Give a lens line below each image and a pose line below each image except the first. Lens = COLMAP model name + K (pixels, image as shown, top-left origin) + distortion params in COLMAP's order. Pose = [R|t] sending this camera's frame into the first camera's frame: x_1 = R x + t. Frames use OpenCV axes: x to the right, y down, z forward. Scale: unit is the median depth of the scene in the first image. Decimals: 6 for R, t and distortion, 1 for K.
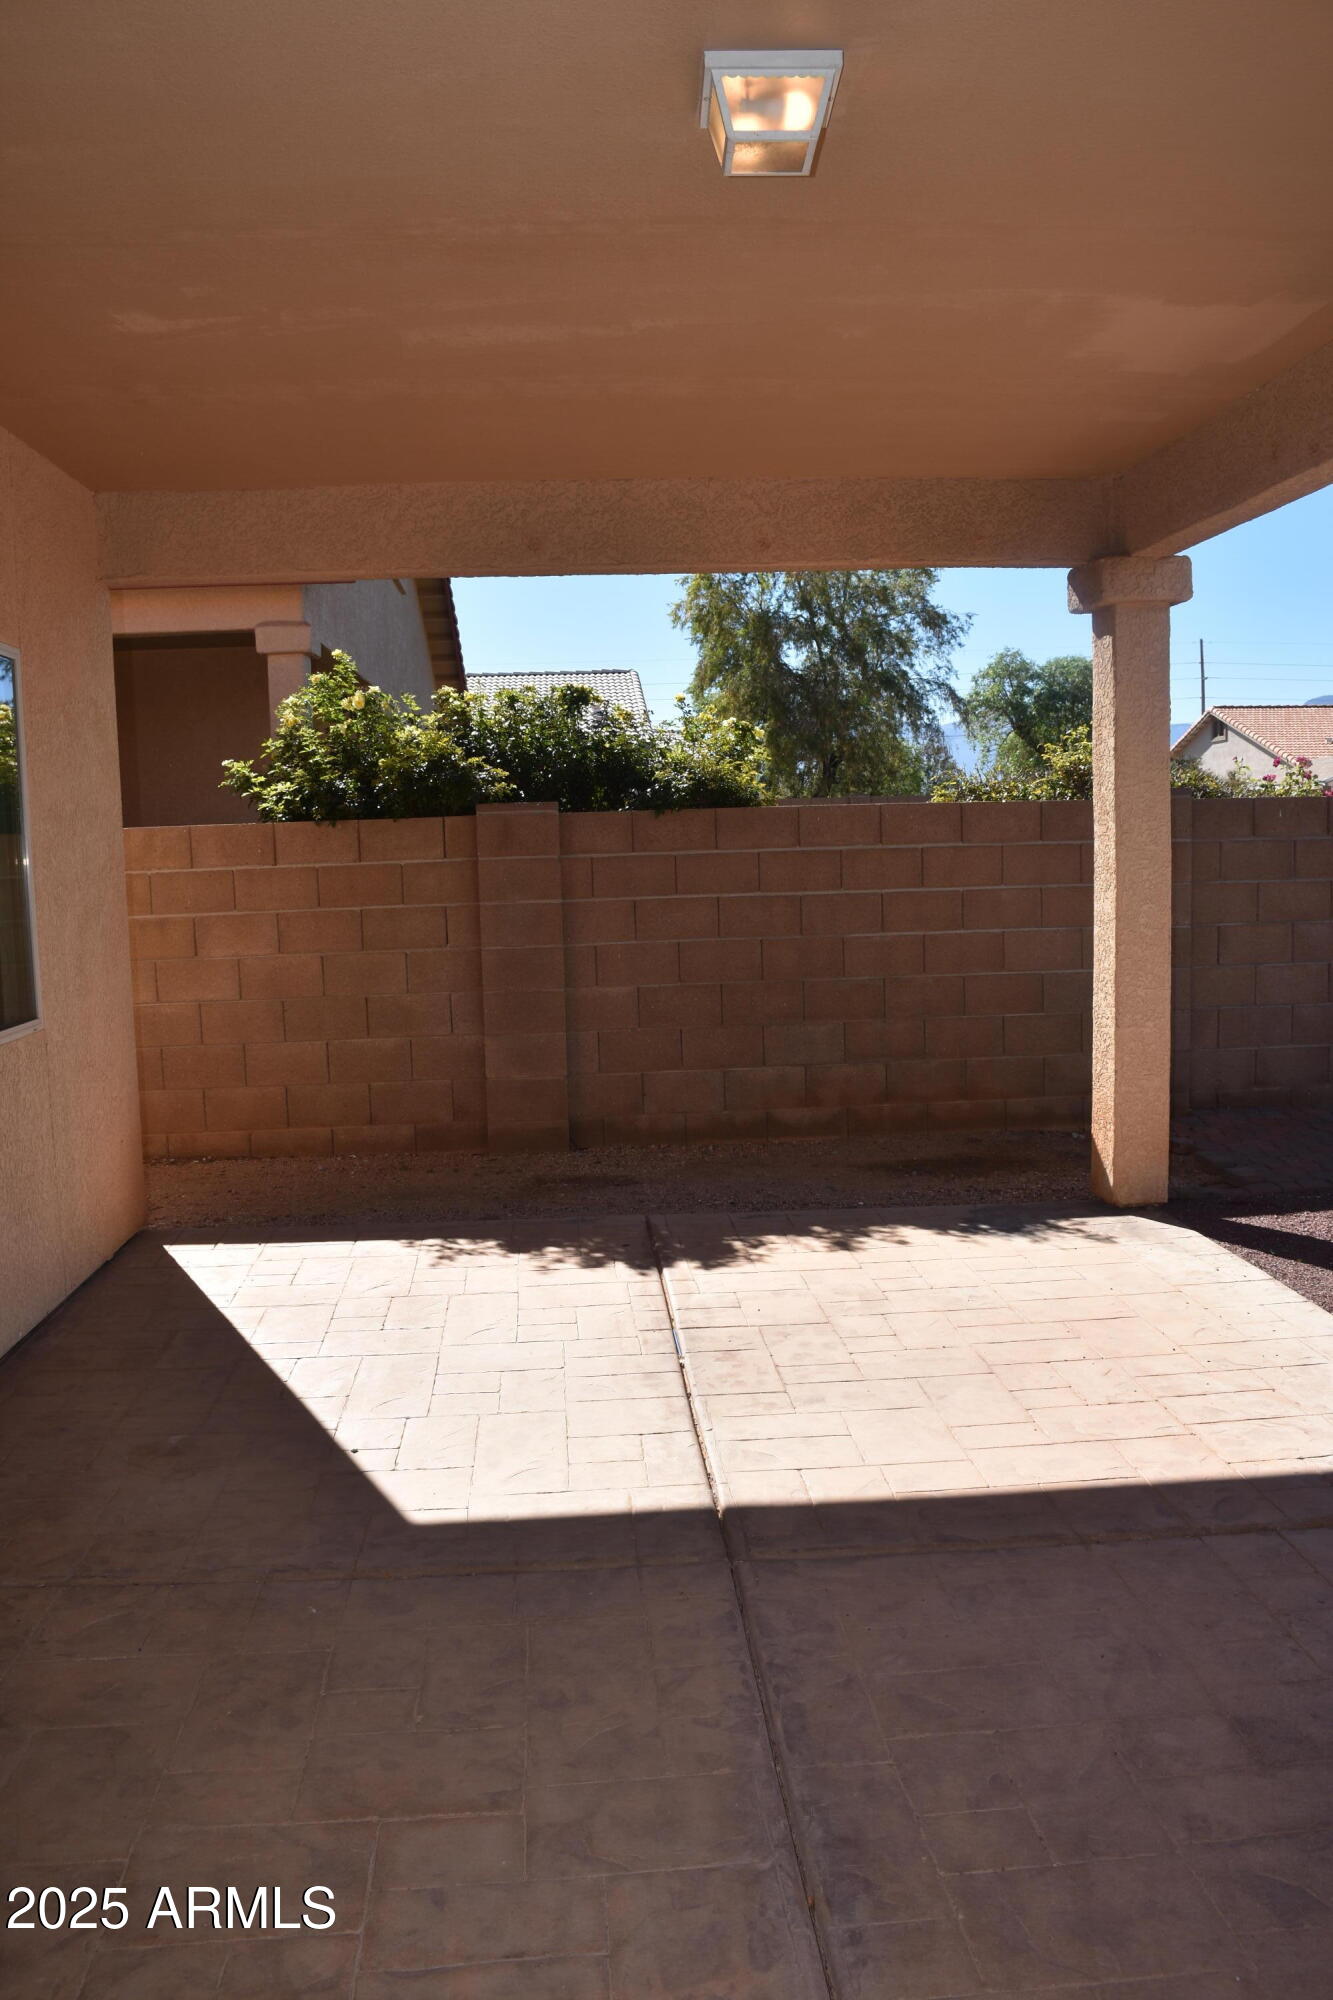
lens RADIAL K [[1552.8, 0, 674.8], [0, 1552.8, 1002.4], [0, 0, 1]] dist [-0.152377, 0.101203]
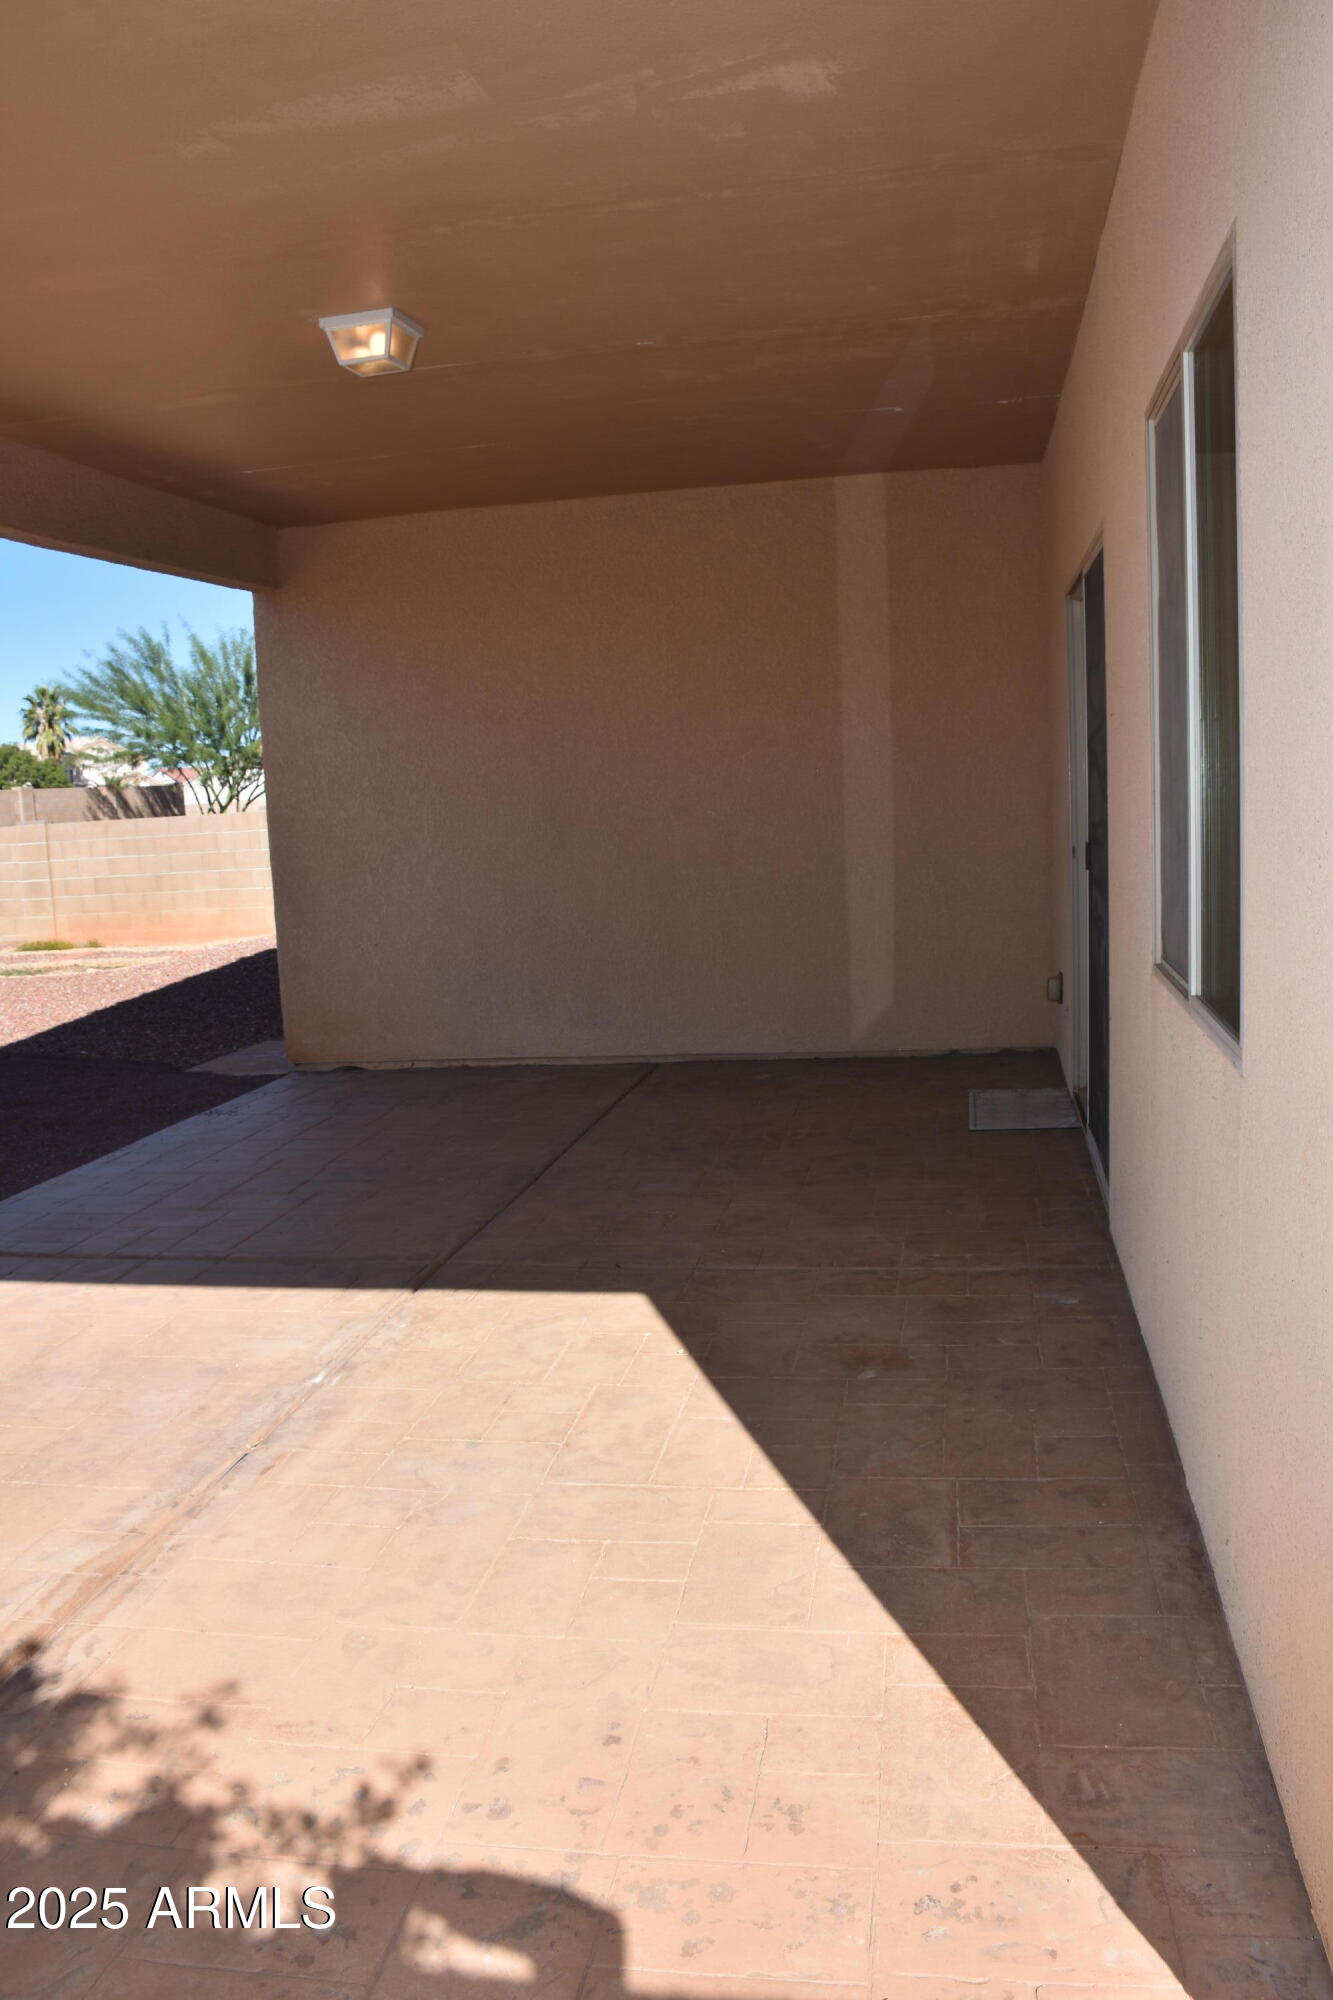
lens RADIAL K [[1552.8, 0, 674.8], [0, 1552.8, 1002.4], [0, 0, 1]] dist [-0.152377, 0.101203]
pose [[-0.963197, 0.039553, 0.265869, -0.466185], [0.100530, 0.970341, 0.219846, -0.144695], [-0.249288, 0.238483, -0.938606, 1.820771]]
